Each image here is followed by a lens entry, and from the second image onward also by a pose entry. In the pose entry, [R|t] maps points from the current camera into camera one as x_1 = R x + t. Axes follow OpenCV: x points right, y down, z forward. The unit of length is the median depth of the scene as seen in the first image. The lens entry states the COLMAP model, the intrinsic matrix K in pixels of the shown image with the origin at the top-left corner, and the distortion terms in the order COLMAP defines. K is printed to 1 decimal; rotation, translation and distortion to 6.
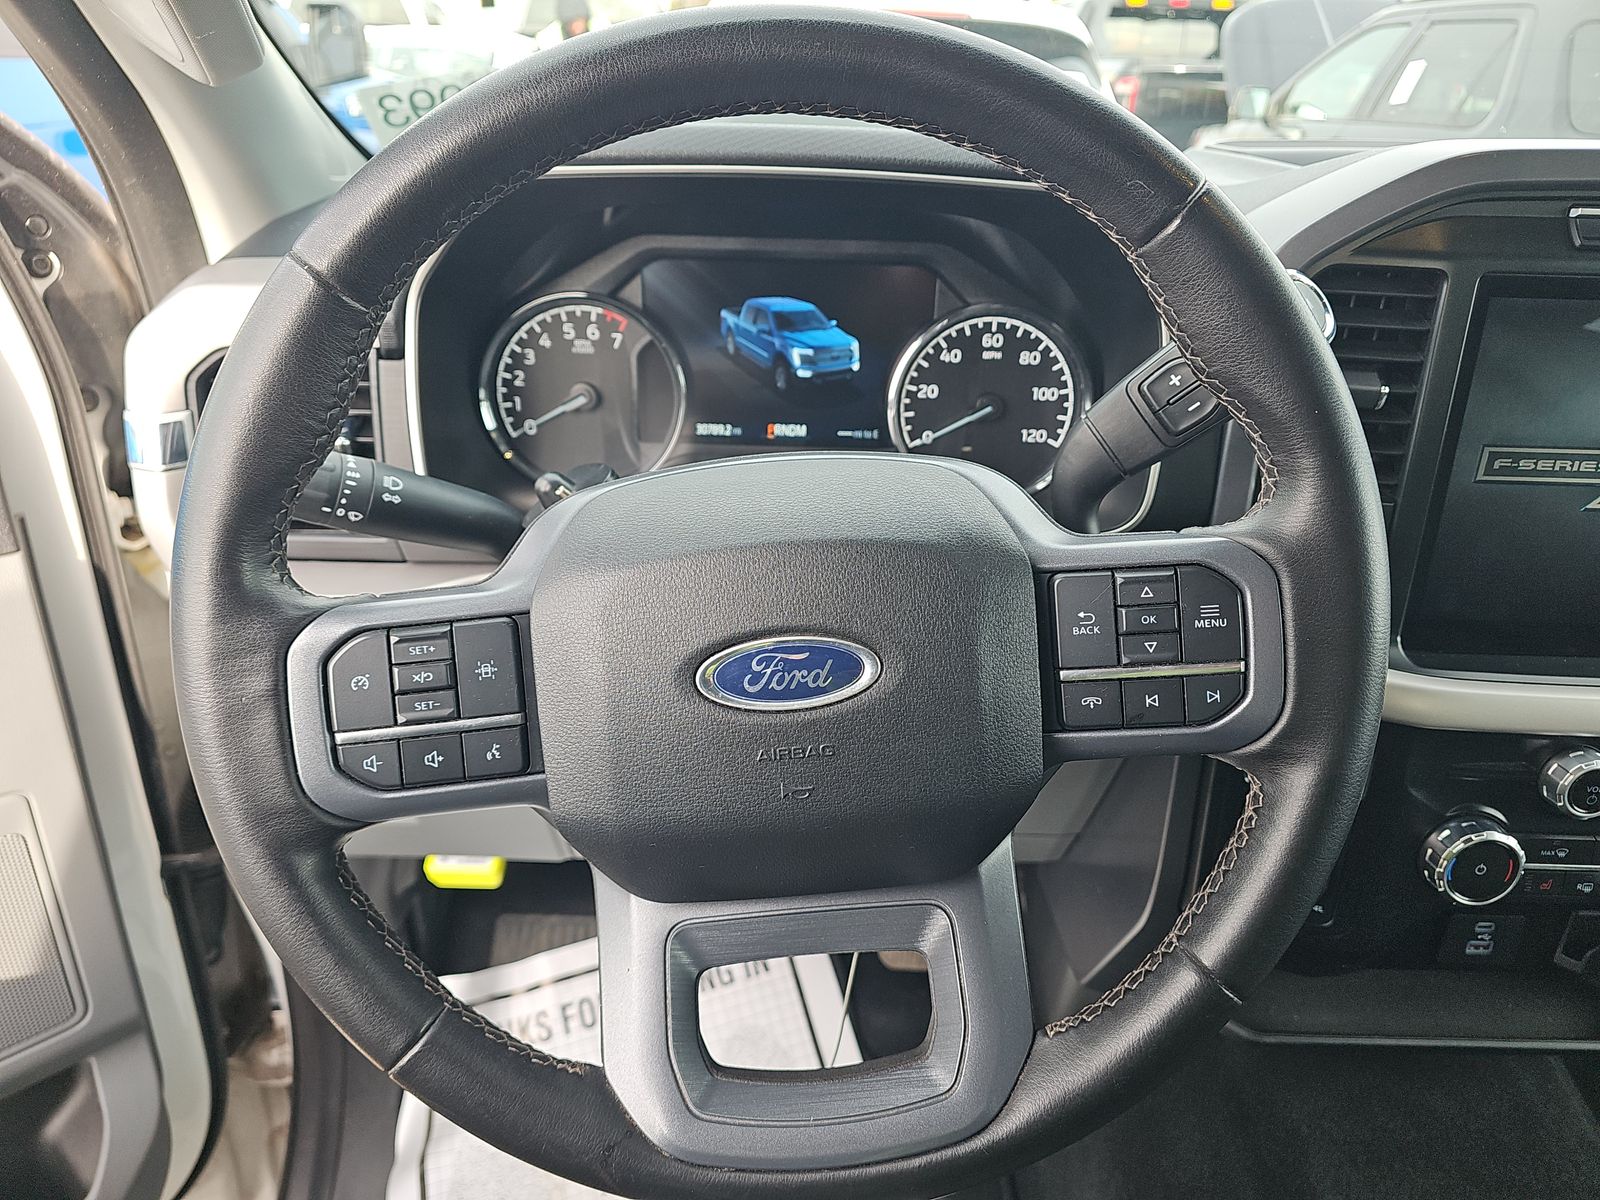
lens RADIAL K [[1033.3, 0, 813.2], [0, 1033.3, 603.2], [0, 0, 1]] dist [0.076216, -0.066866]
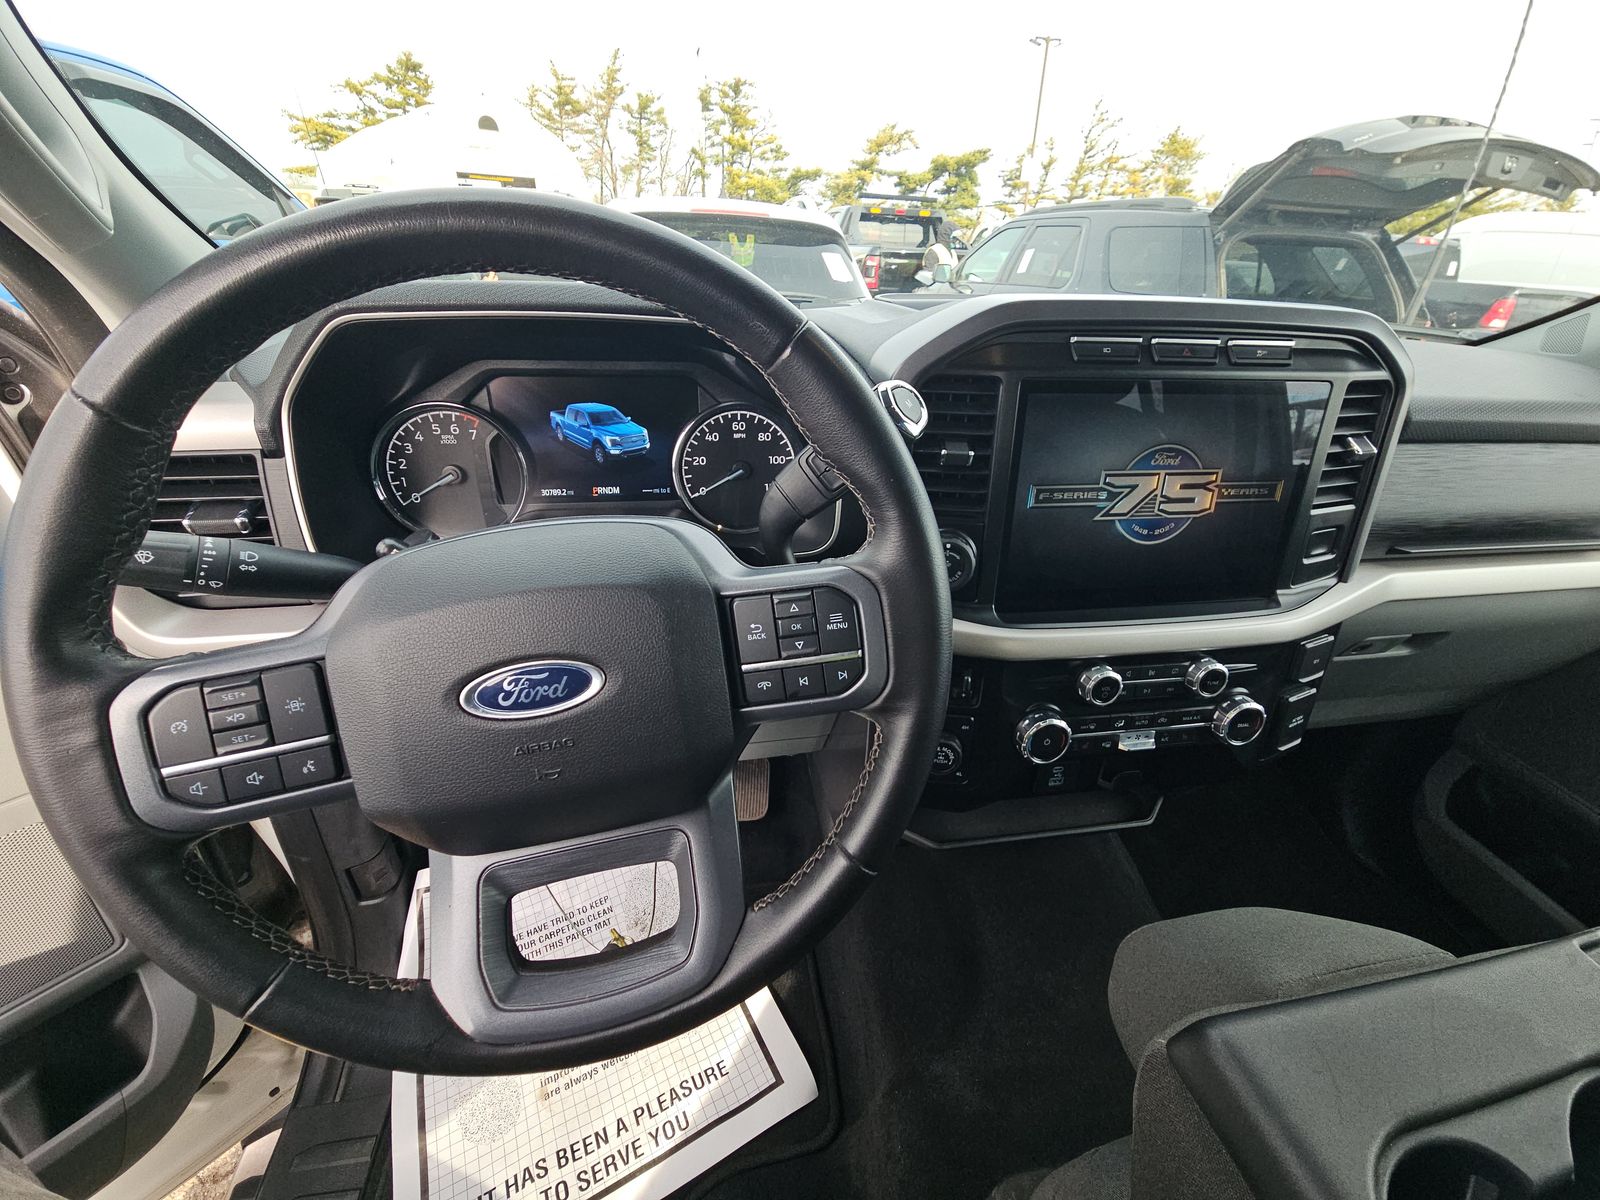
lens RADIAL K [[636.9, 0, 800.0], [0, 636.9, 600.0], [0, 0, 1]] dist [0.010820, -0.000121]
pose [[0.986558, -0.072375, 0.146511, 0.132538], [0.067757, 0.997042, 0.036279, -0.035373], [-0.148703, -0.025864, 0.988544, 0.081500]]
